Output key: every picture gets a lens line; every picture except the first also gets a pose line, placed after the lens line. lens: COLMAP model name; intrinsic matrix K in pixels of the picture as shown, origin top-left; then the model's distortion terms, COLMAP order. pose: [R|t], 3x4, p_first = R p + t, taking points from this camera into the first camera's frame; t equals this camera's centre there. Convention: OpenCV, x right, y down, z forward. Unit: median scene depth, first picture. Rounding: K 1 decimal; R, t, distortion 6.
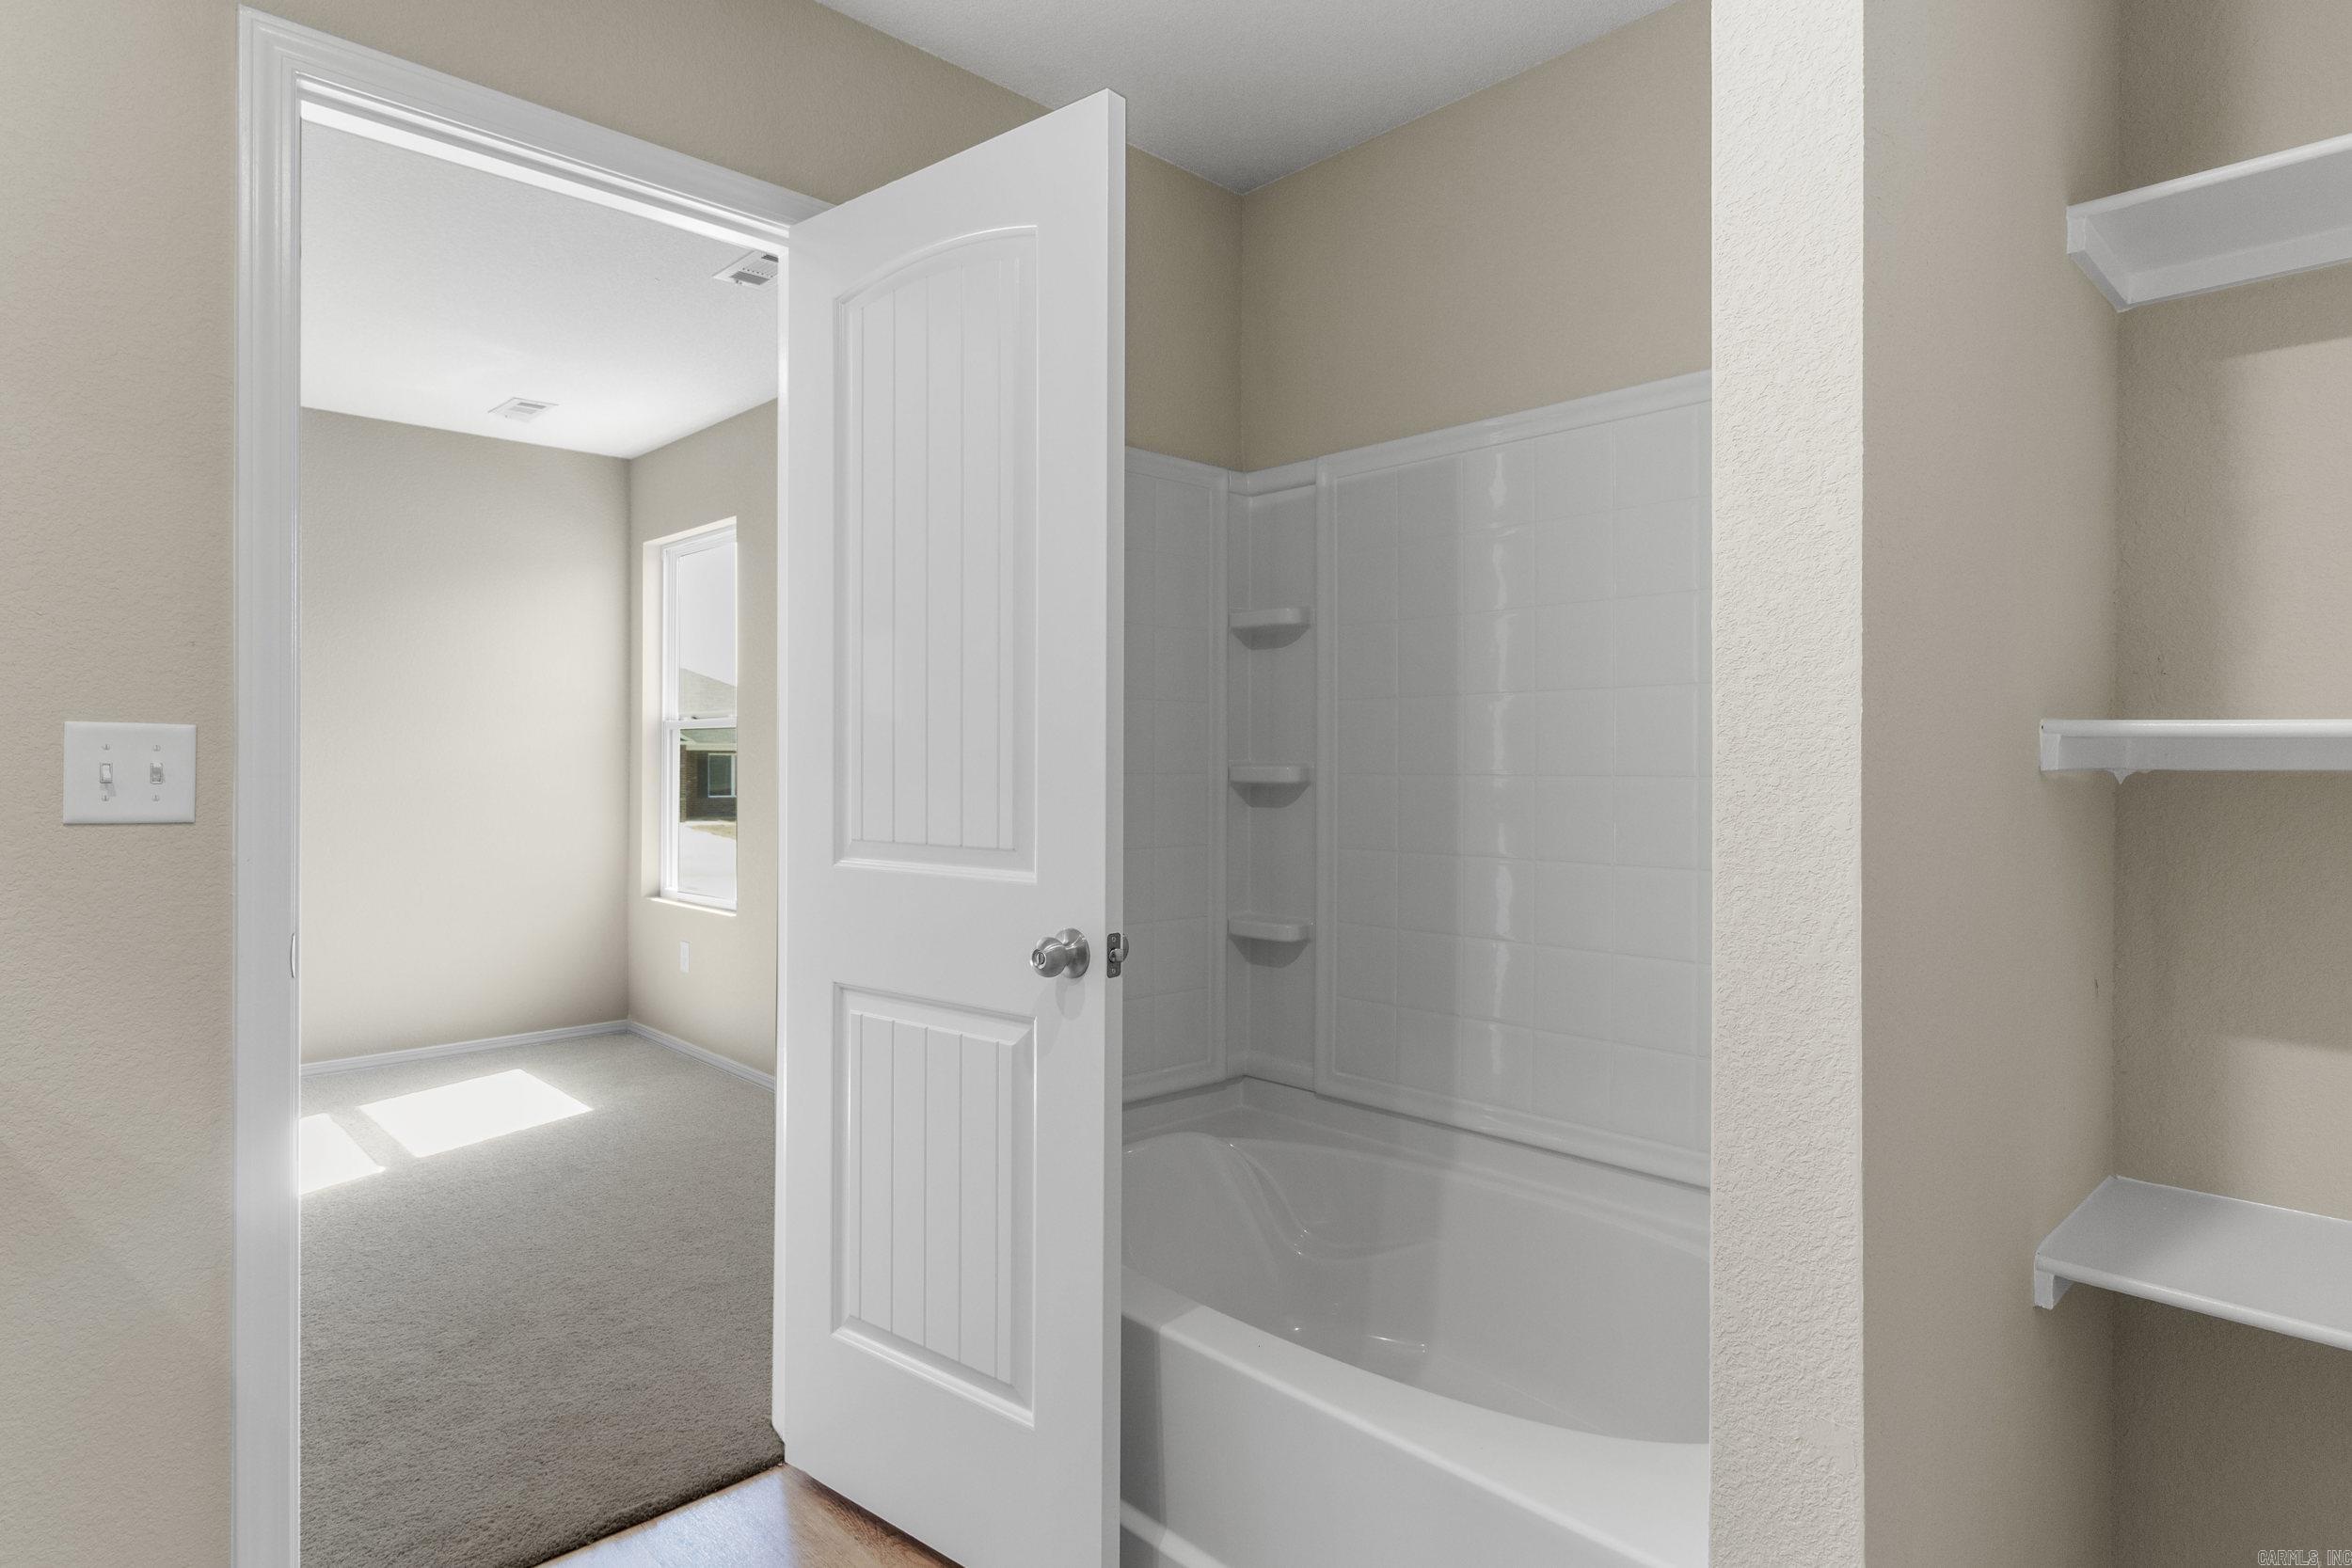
lens RADIAL K [[1283.8, 0, 1182.1], [0, 1283.8, 770.5], [0, 0, 1]] dist [0.000987, 0.001365]
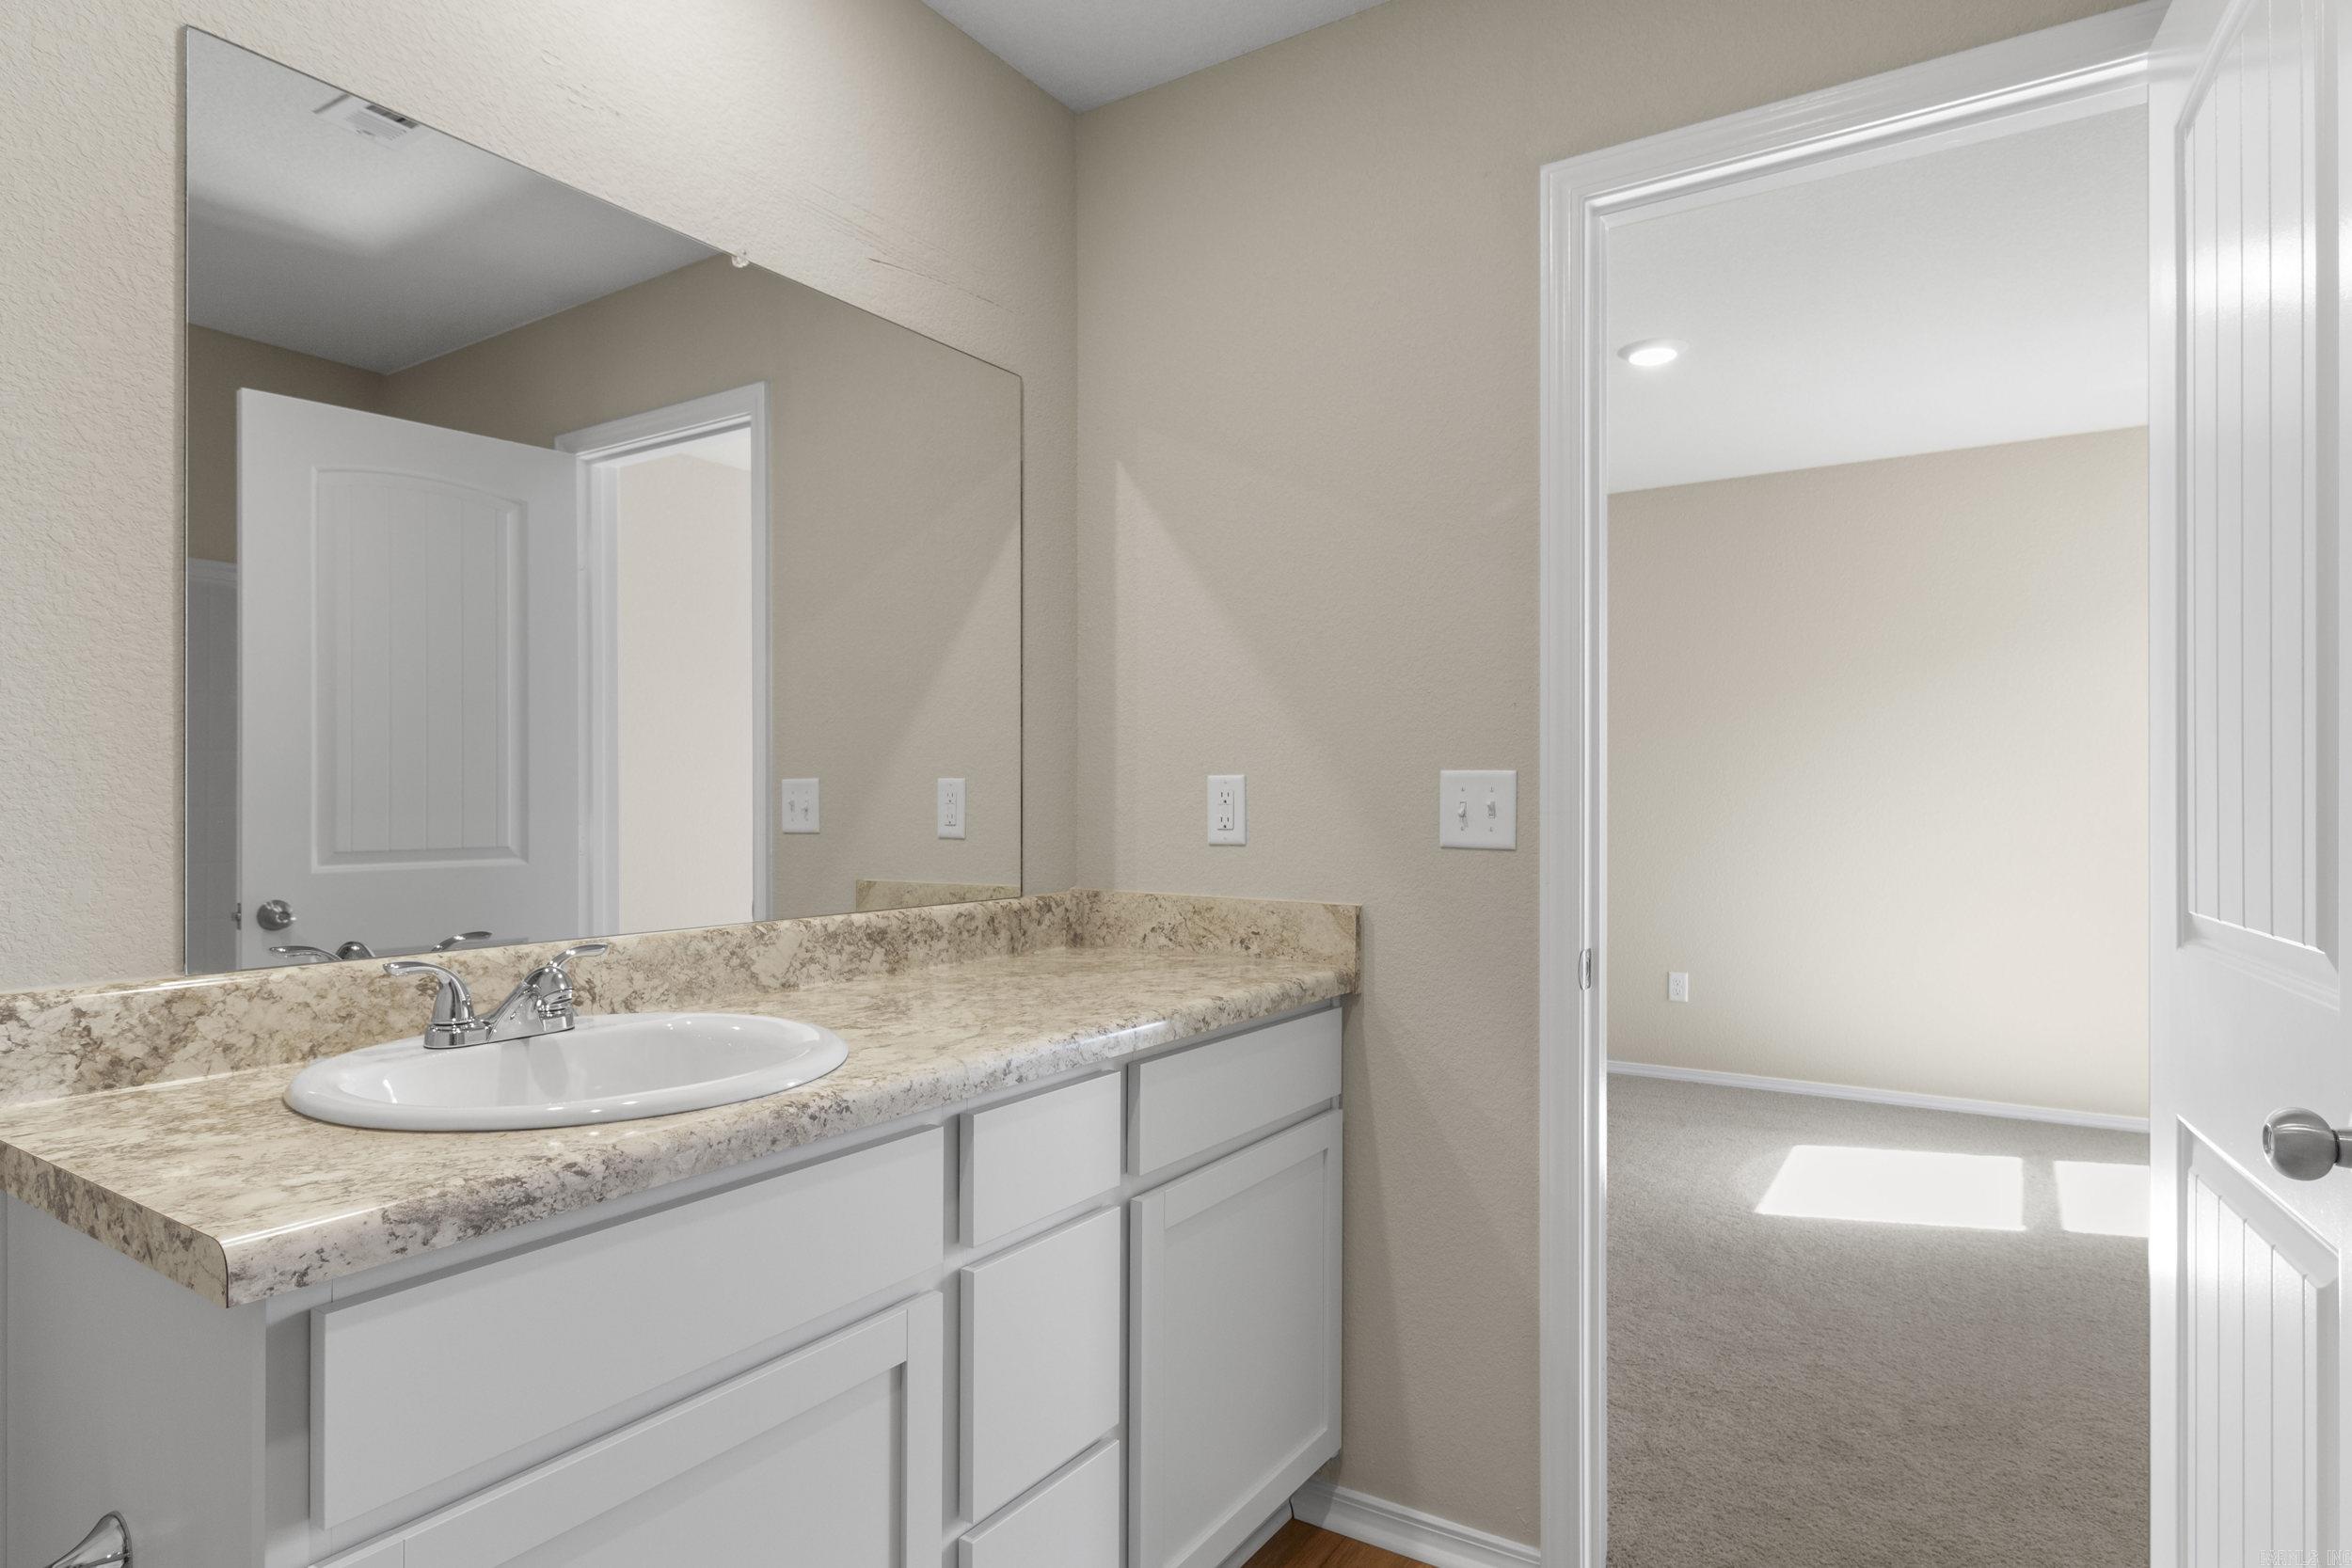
lens RADIAL K [[1283.8, 0, 1186.0], [0, 1283.8, 799.8], [0, 0, 1]] dist [0.000987, 0.001365]
pose [[0.226477, -0.000226, -0.974016, 0.269663], [-0.003444, 0.999994, -0.001033, -0.003732], [0.974010, 0.003588, 0.226475, 0.314462]]
